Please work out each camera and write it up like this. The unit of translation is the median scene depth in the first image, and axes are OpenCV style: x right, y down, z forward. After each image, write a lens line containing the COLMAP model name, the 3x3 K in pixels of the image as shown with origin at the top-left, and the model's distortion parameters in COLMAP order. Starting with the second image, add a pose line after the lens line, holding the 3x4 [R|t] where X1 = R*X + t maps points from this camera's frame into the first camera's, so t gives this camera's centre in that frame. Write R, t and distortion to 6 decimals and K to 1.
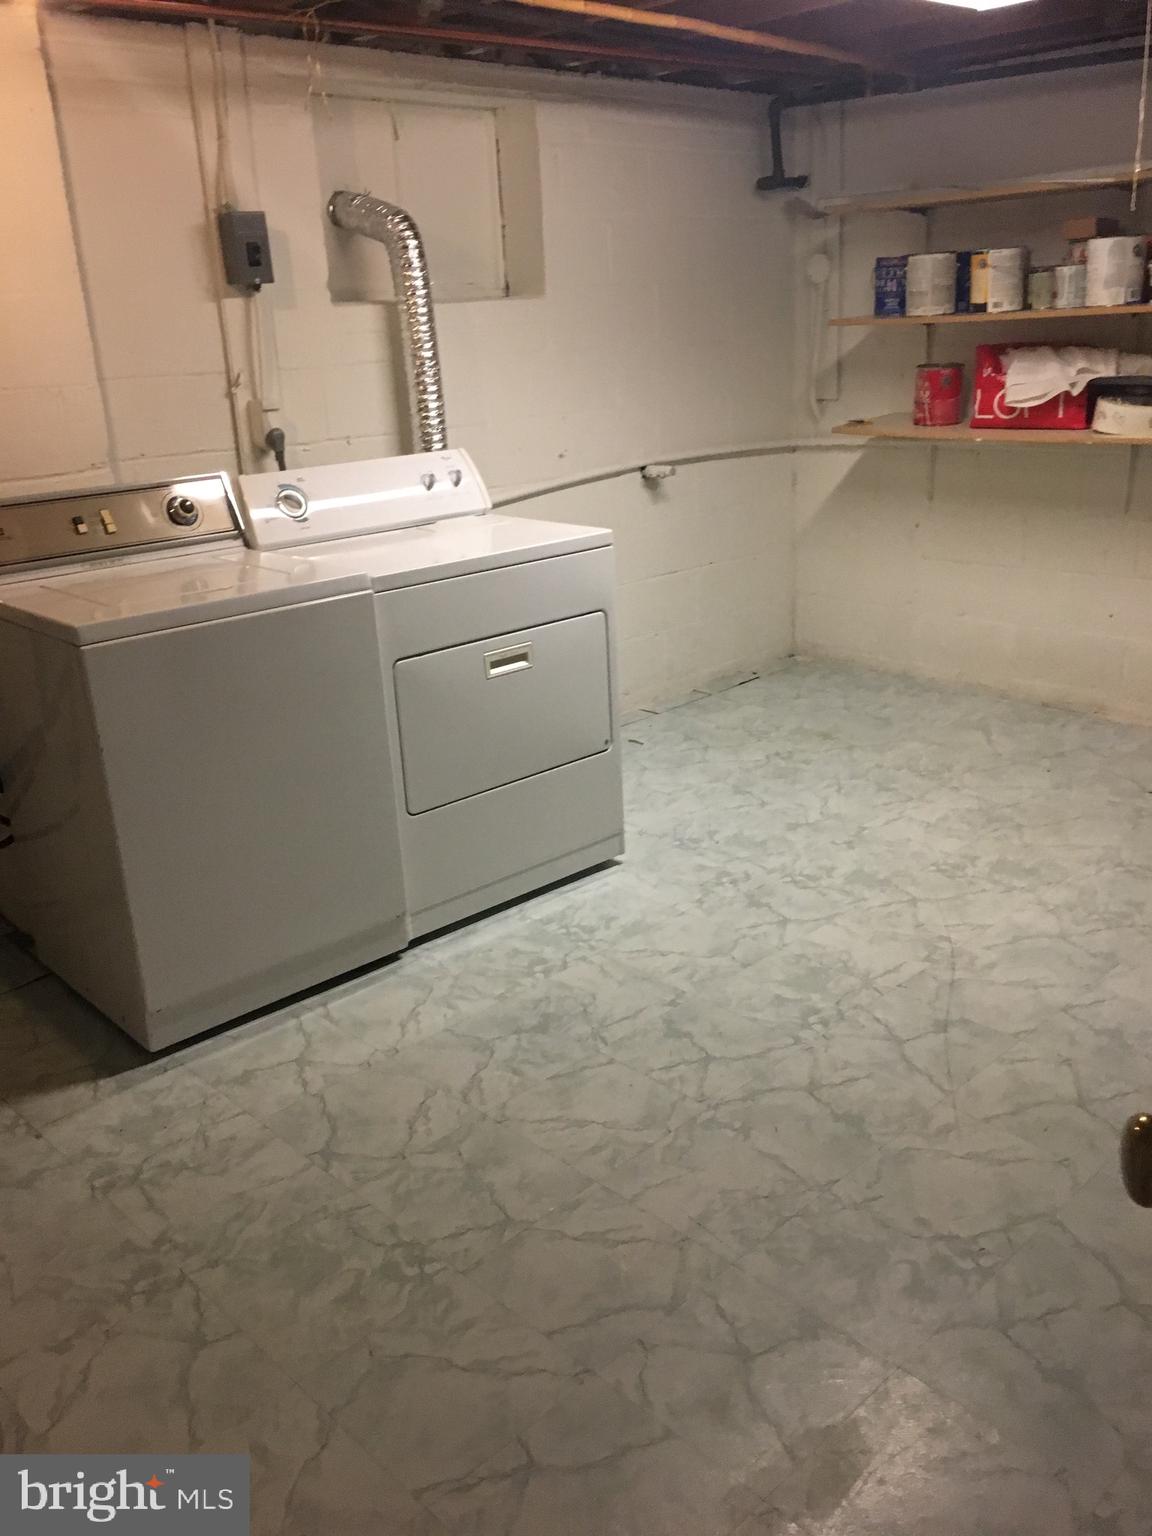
lens RADIAL K [[1299.1, 0, 575.7], [0, 1299.1, 769.9], [0, 0, 1]] dist [0.053183, -0.066318]
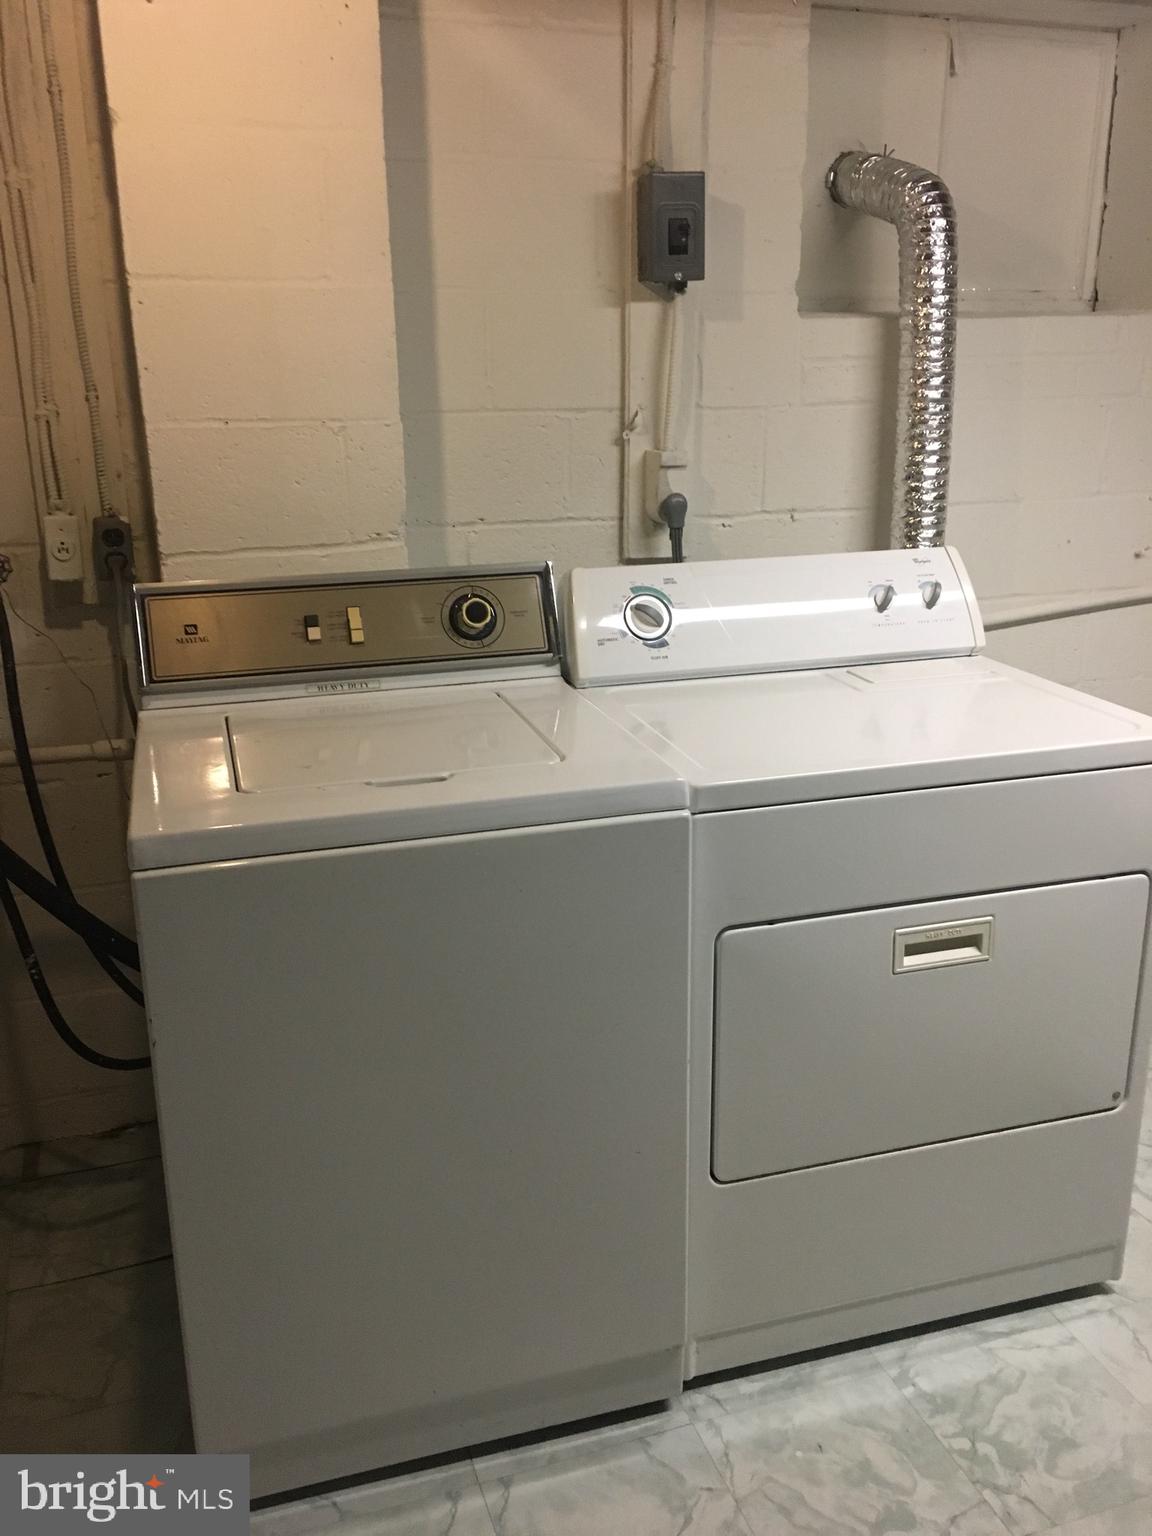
lens RADIAL K [[1299.1, 0, 571.8], [0, 1299.1, 763.9], [0, 0, 1]] dist [0.053183, -0.066318]
pose [[0.903255, 0.161541, -0.397536, 0.013084], [-0.170291, 0.985302, 0.013460, -0.124477], [0.393868, 0.055539, 0.917488, 0.370327]]
